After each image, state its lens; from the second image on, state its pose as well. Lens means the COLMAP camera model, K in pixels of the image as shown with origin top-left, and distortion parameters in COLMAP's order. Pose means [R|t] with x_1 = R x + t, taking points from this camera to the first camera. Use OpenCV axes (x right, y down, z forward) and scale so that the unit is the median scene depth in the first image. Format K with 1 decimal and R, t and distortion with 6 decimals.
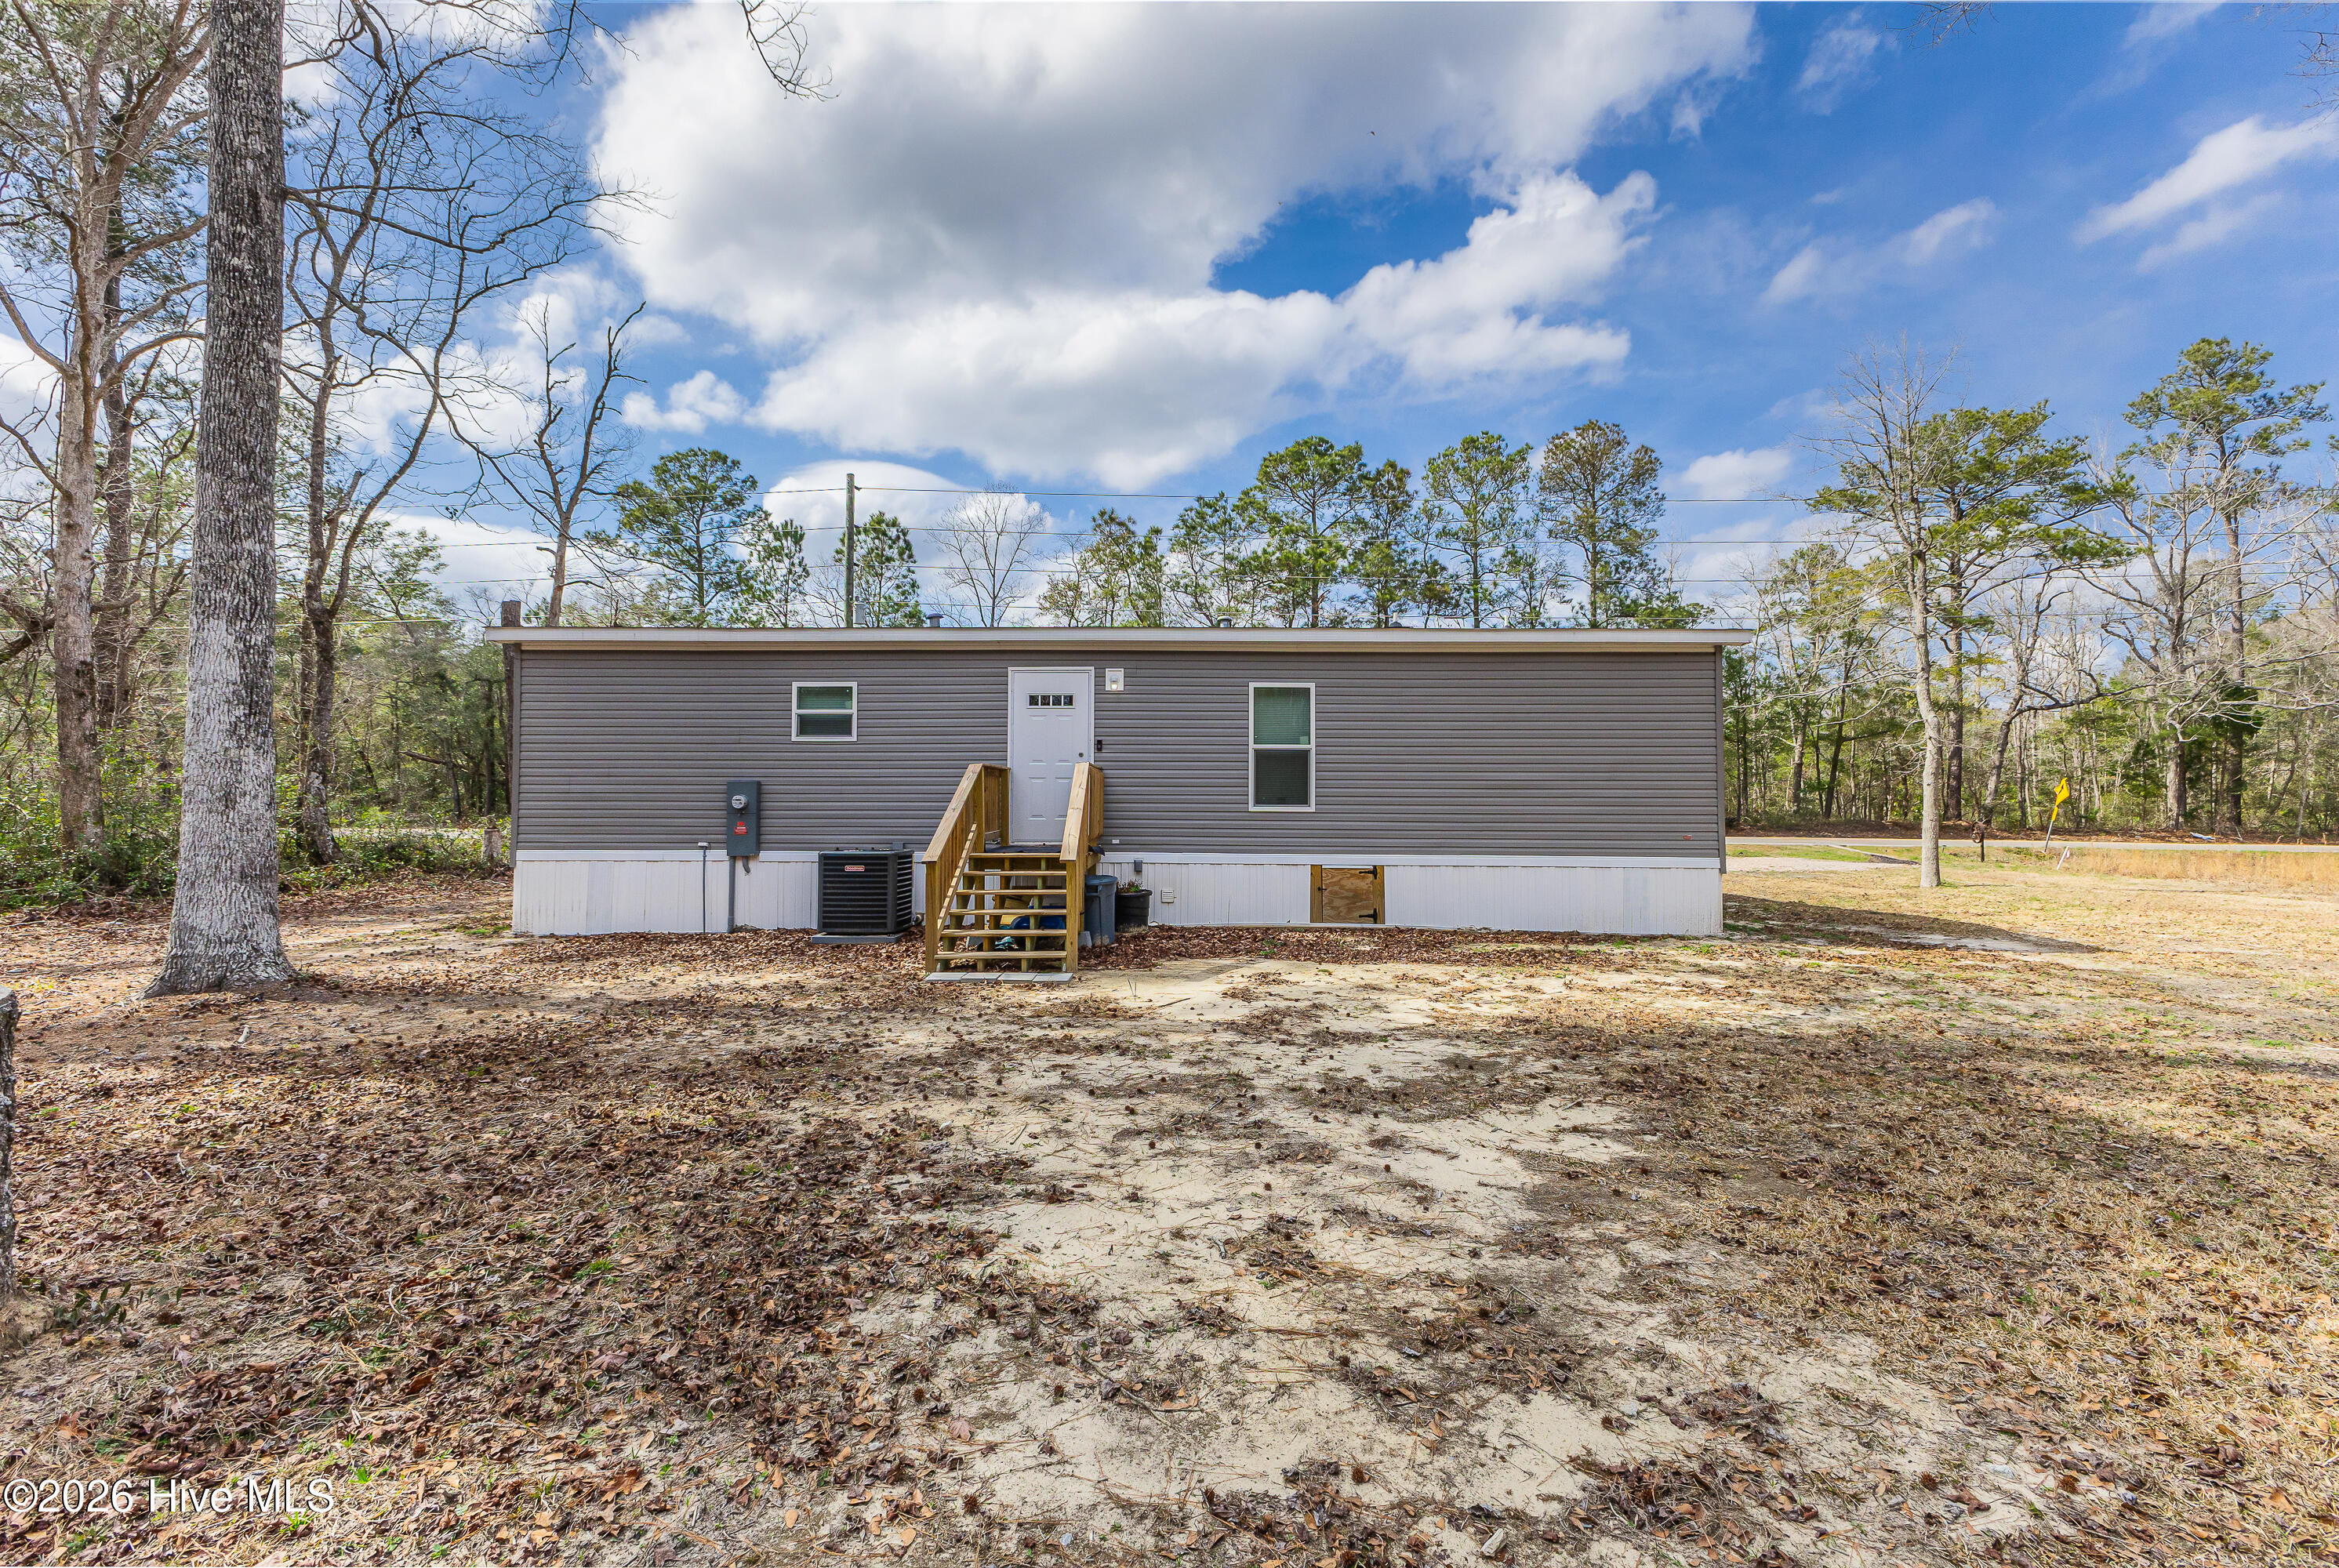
lens RADIAL K [[982.4, 0, 1169.5], [0, 982.4, 784.0], [0, 0, 1]] dist [0.000562, 0.000163]
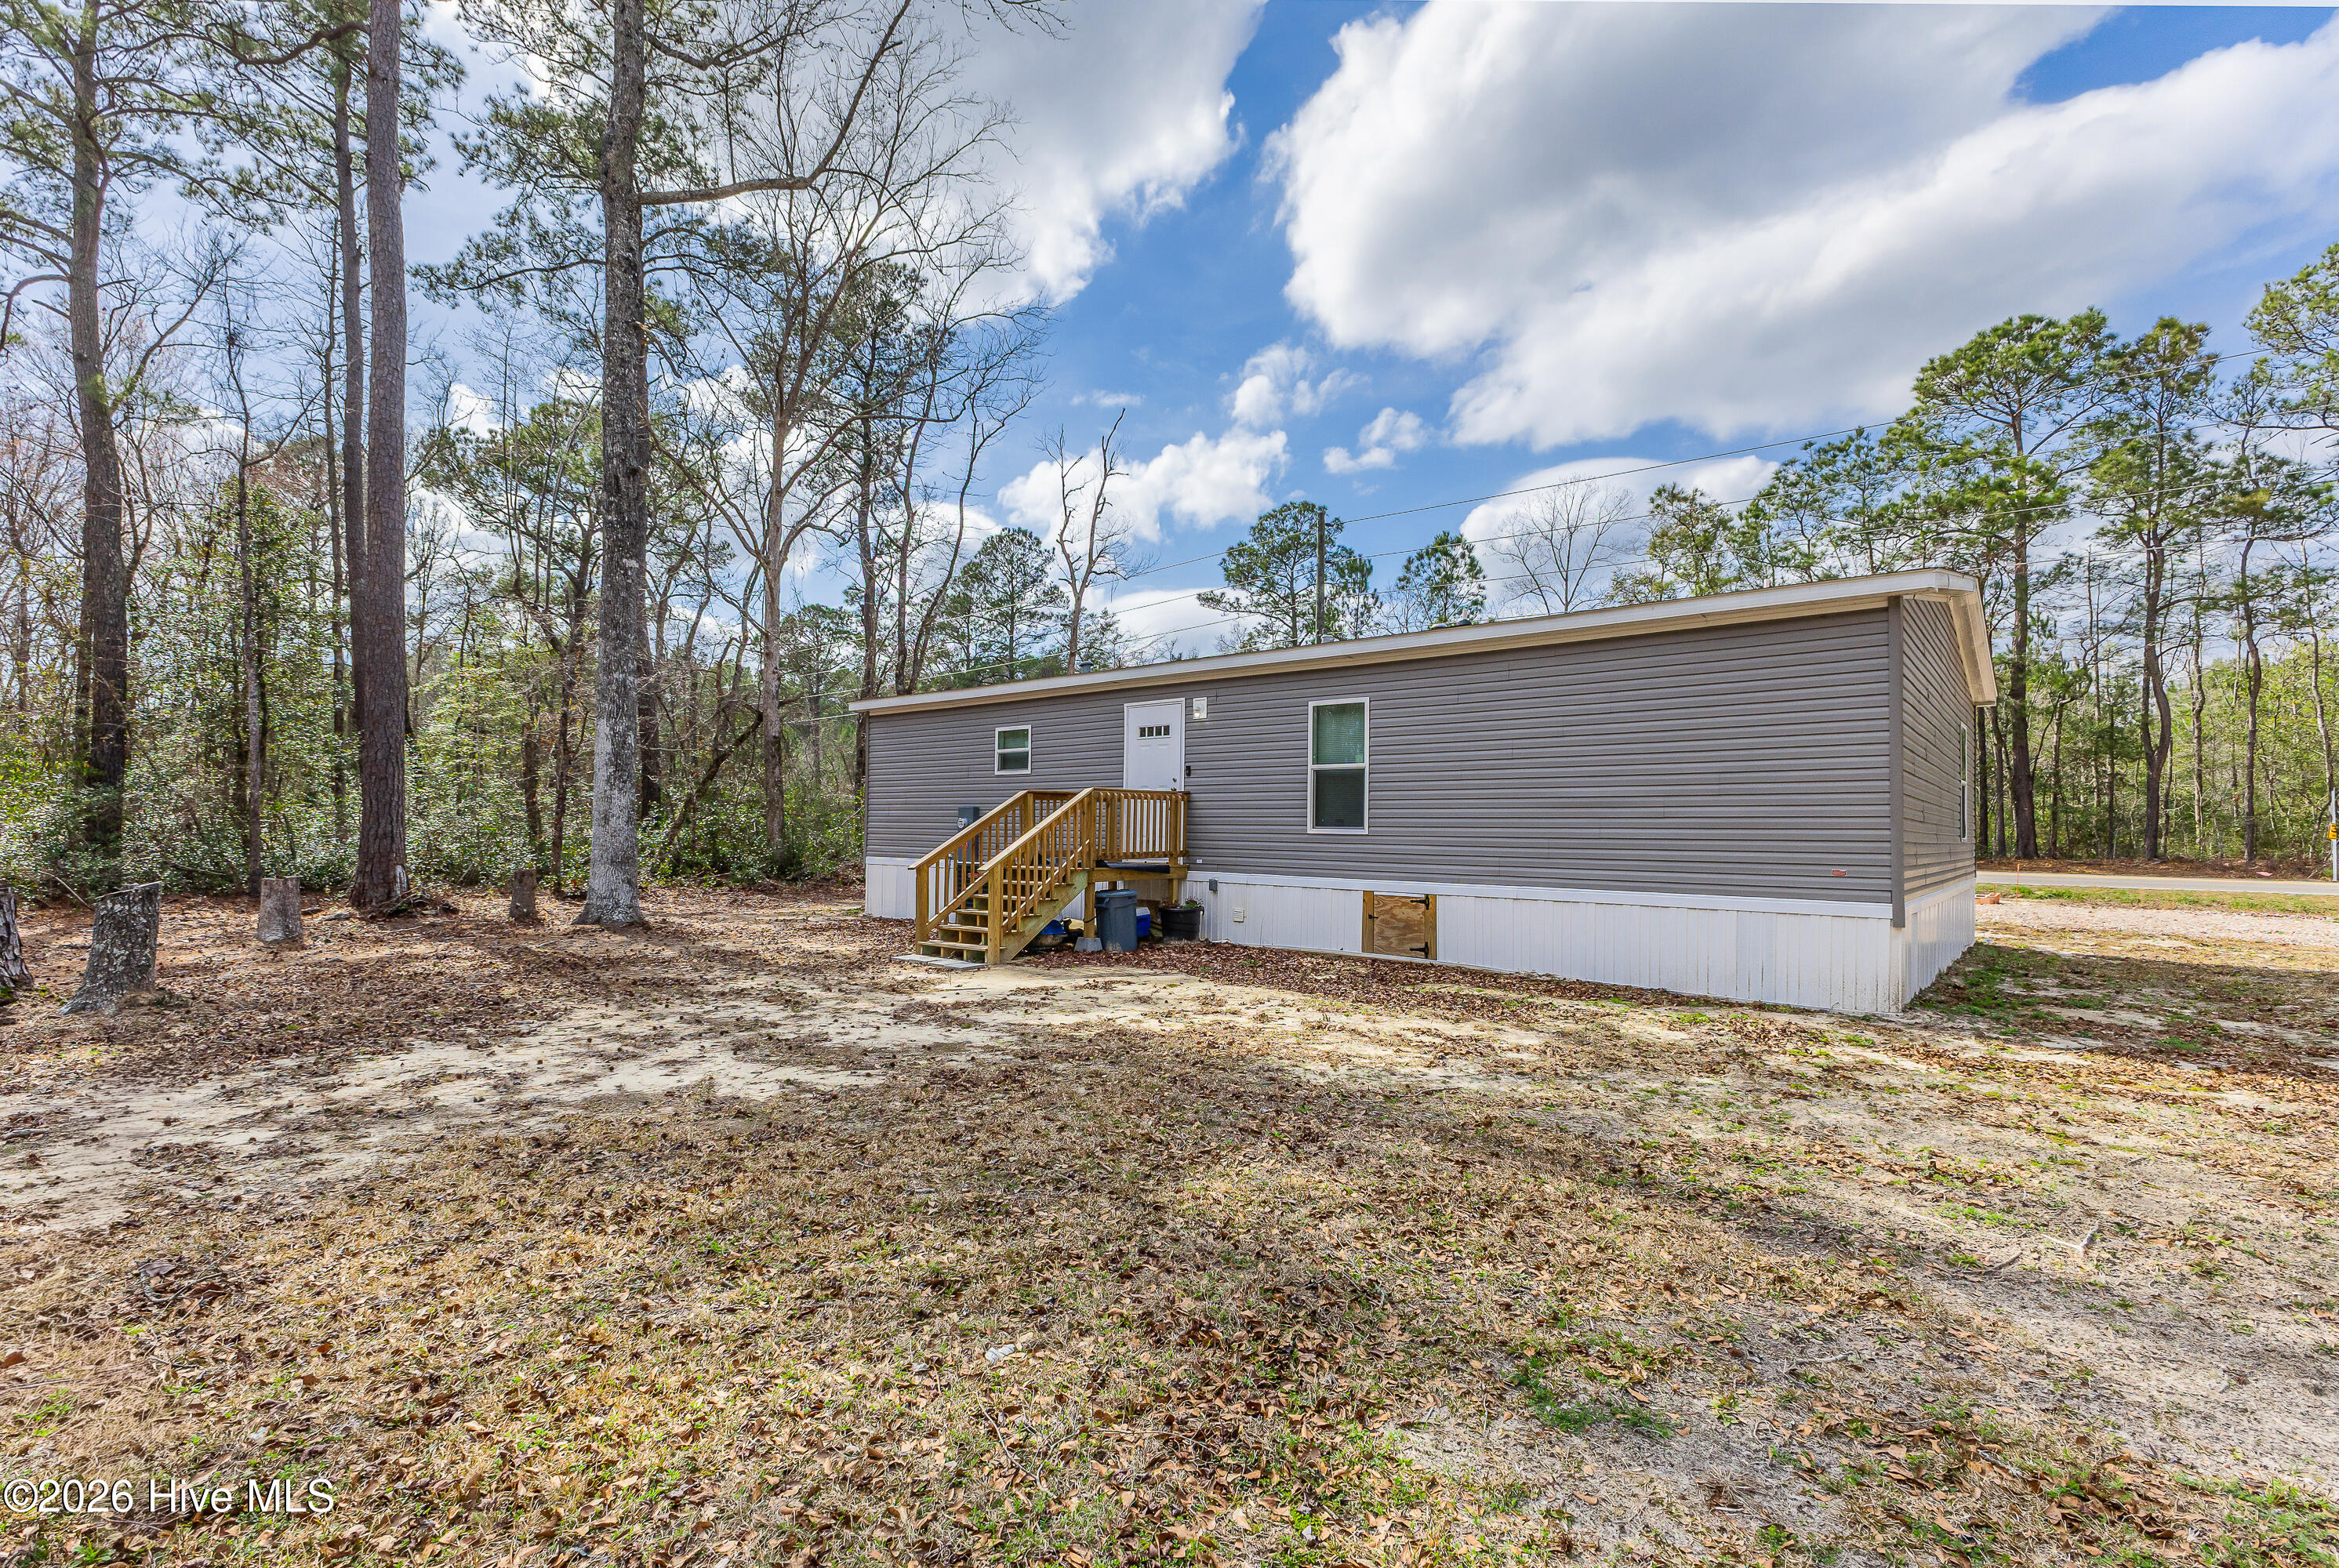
lens RADIAL K [[1028.6, 0, 1169.1], [0, 1028.6, 826.9], [0, 0, 1]] dist [0.000850, 0.000098]
pose [[0.776718, 0.003663, -0.629837, 0.617452], [0.006497, 0.999883, 0.013826, 0.006129], [0.629814, -0.014831, 0.776604, 0.115901]]
